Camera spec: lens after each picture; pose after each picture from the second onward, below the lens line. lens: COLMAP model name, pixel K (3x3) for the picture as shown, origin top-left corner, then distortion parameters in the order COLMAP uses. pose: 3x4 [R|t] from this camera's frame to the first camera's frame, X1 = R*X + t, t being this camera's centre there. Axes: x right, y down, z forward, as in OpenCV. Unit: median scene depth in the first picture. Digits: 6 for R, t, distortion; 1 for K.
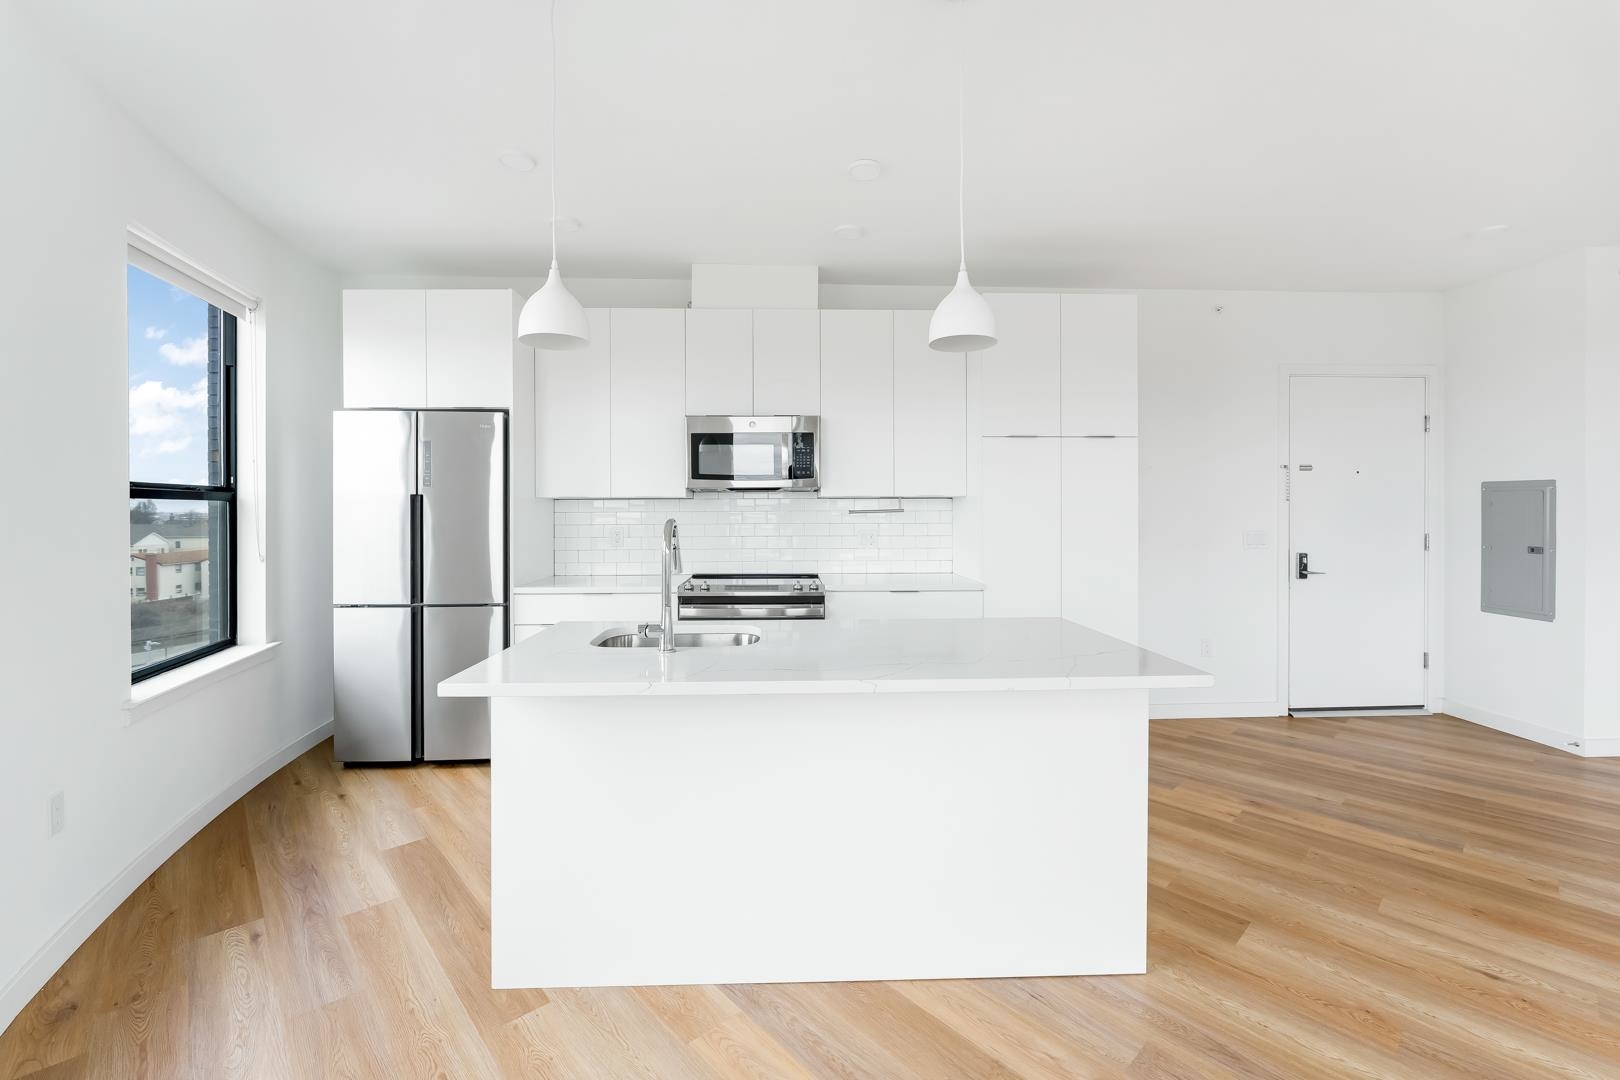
lens RADIAL K [[674.8, 0, 810.5], [0, 674.8, 512.7], [0, 0, 1]] dist [-0.005025, -0.000366]
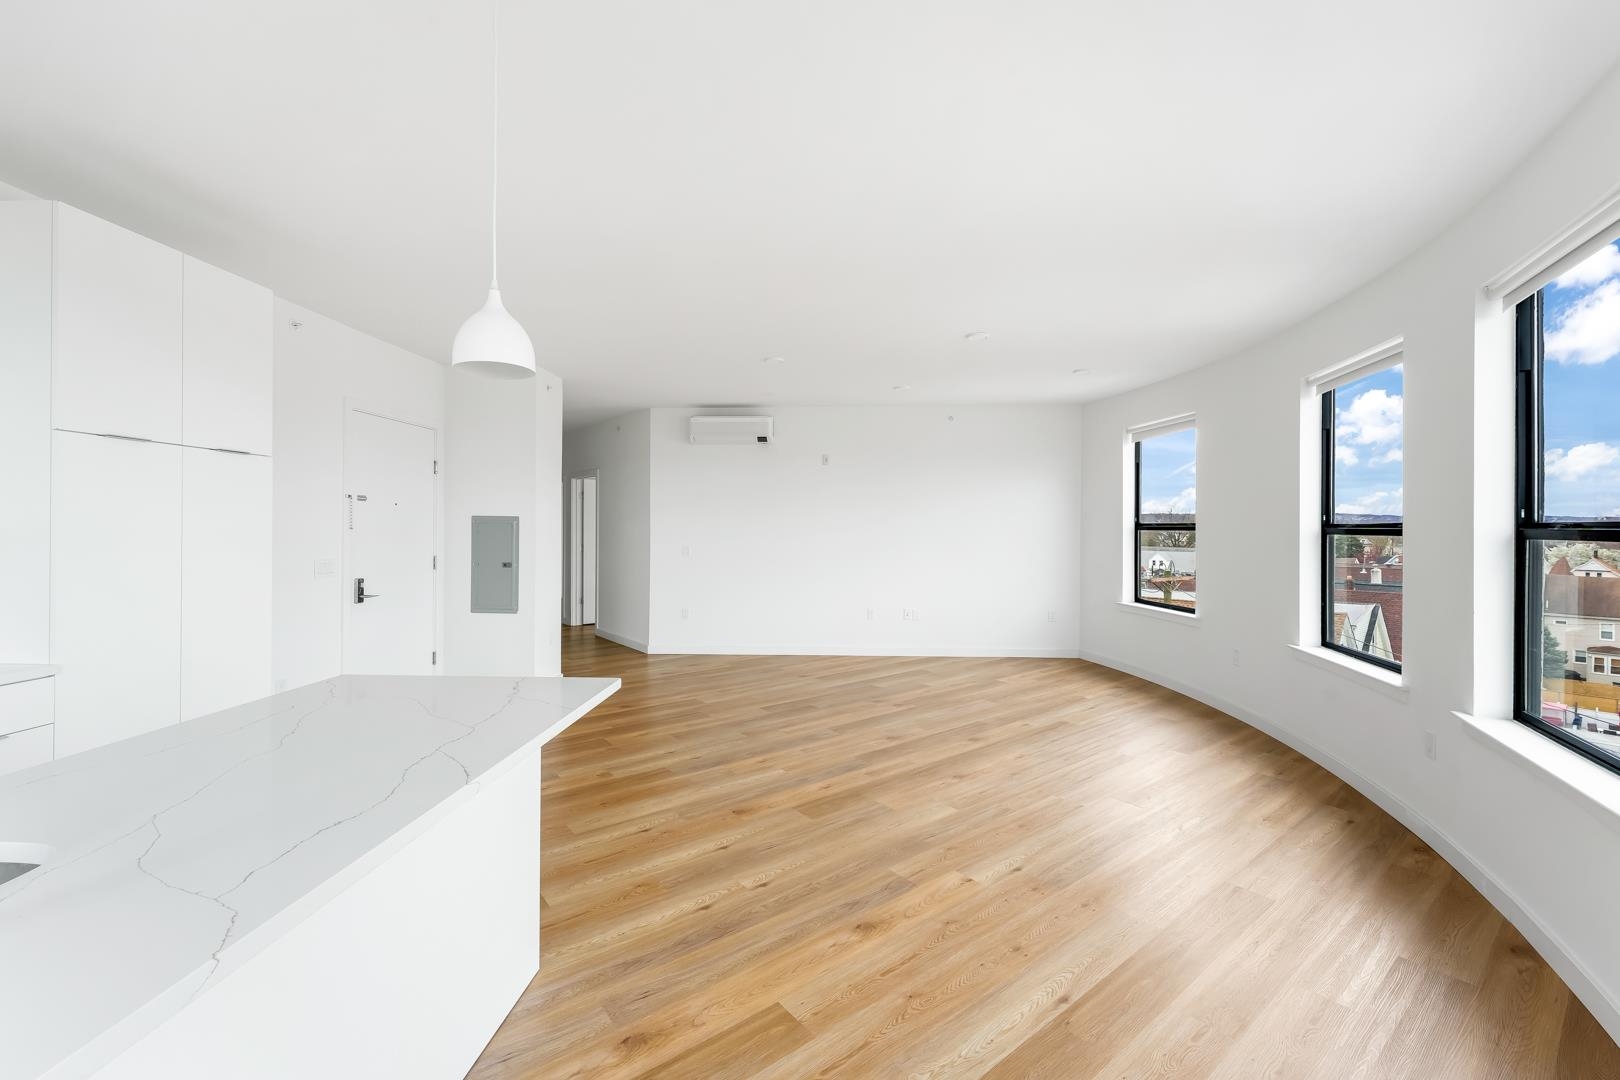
lens RADIAL K [[661.2, 0, 808.4], [0, 661.2, 526.4], [0, 0, 1]] dist [-0.001078, -0.000152]
pose [[0.083415, 0.006981, 0.996490, -0.308646], [-0.003055, 0.999973, -0.006749, -0.021317], [-0.996510, -0.002481, 0.083434, 0.261069]]
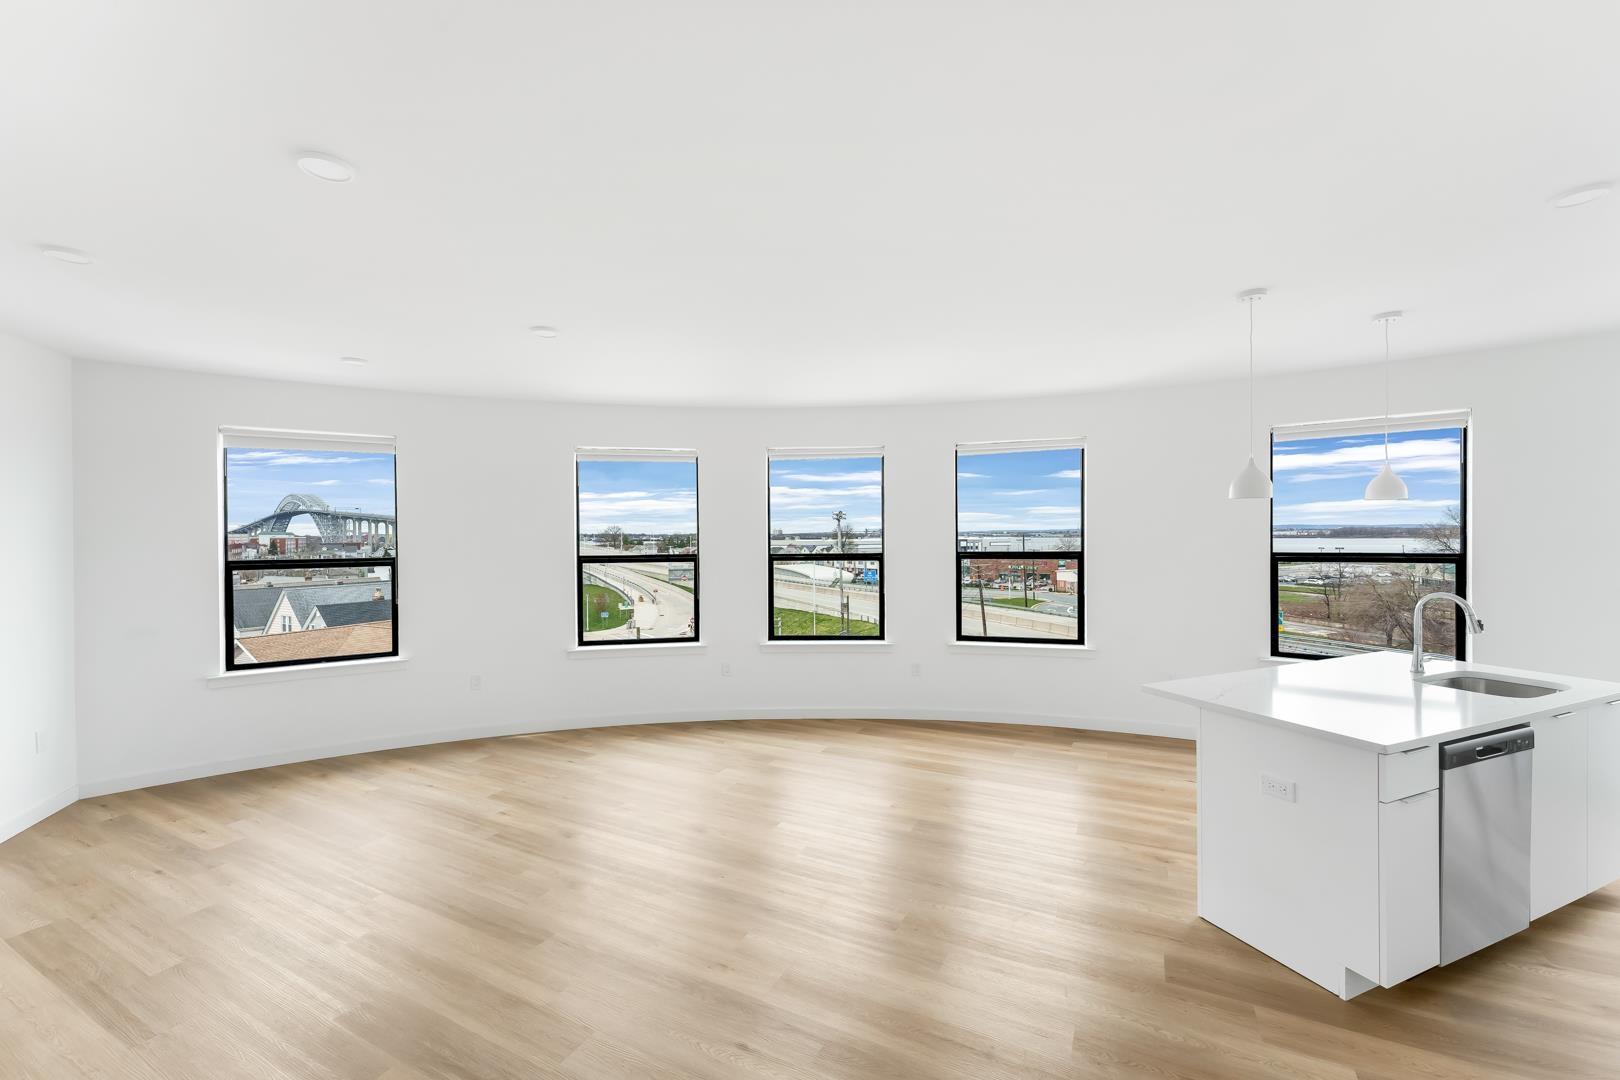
lens RADIAL K [[651.1, 0, 810.0], [0, 651.1, 540.0], [0, 0, 1]] dist [-0.000857, -0.000189]
pose [[-0.938344, 0.016658, -0.345300, 0.983212], [0.012727, 0.999826, 0.013648, -0.089258], [0.345467, 0.008412, -0.938393, 1.130140]]
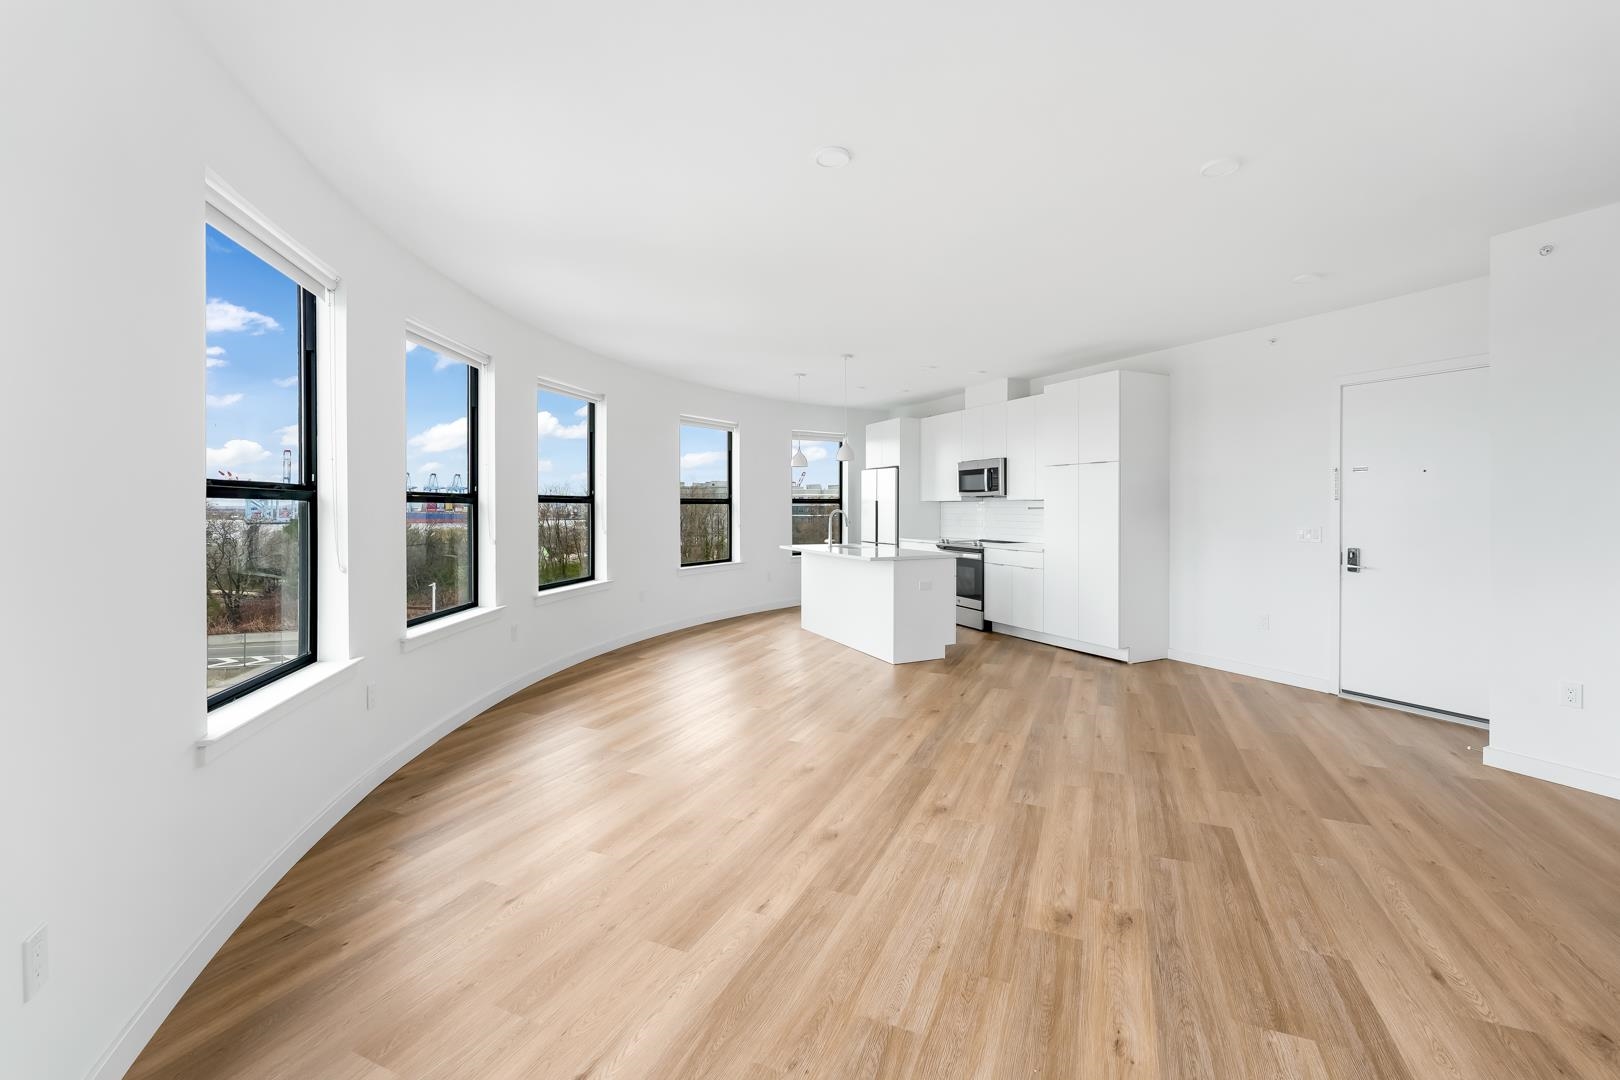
lens RADIAL K [[674.8, 0, 810.5], [0, 674.8, 512.7], [0, 0, 1]] dist [-0.005025, -0.000366]
pose [[0.398397, 0.010840, -0.917149, 1.708203], [-0.002447, 0.999939, 0.010755, -0.008590], [0.917210, -0.002041, 0.398399, -0.289318]]
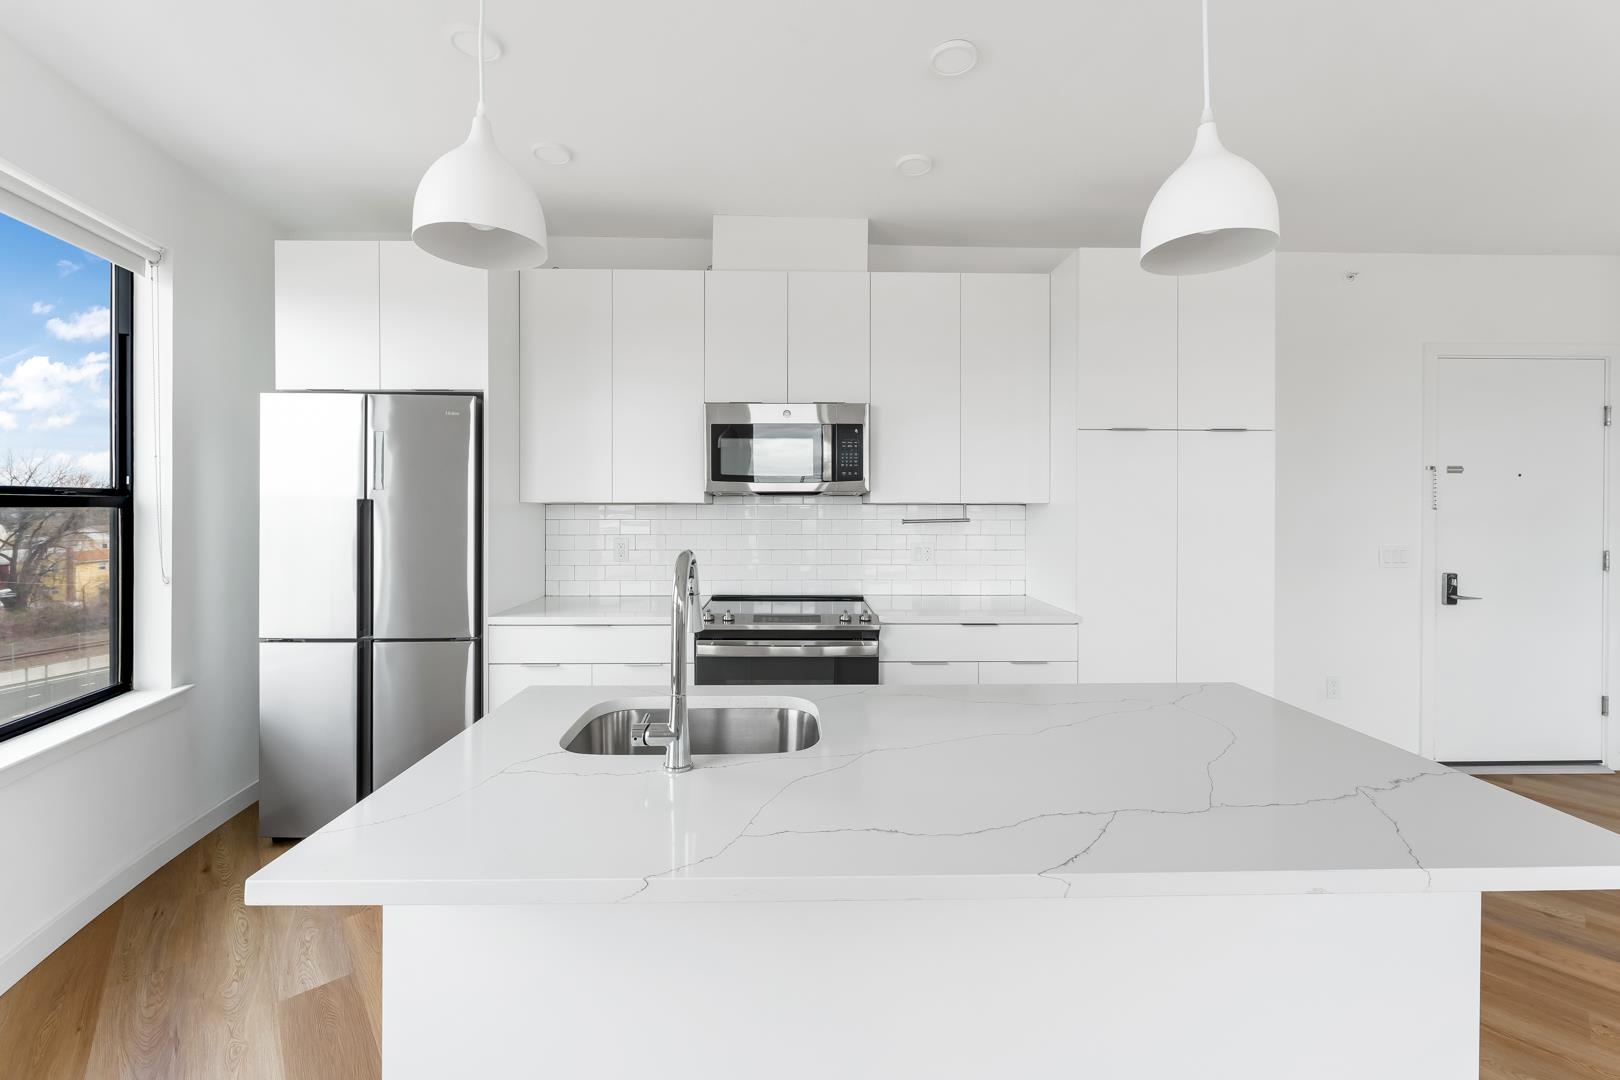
lens RADIAL K [[662.9, 0, 813.1], [0, 662.9, 512.9], [0, 0, 1]] dist [-0.001536, 0.000070]
pose [[0.999883, 0.005589, -0.014219, -0.046735], [-0.005494, 0.999962, 0.006708, -0.018691], [0.014256, -0.006629, 0.999876, 0.224534]]
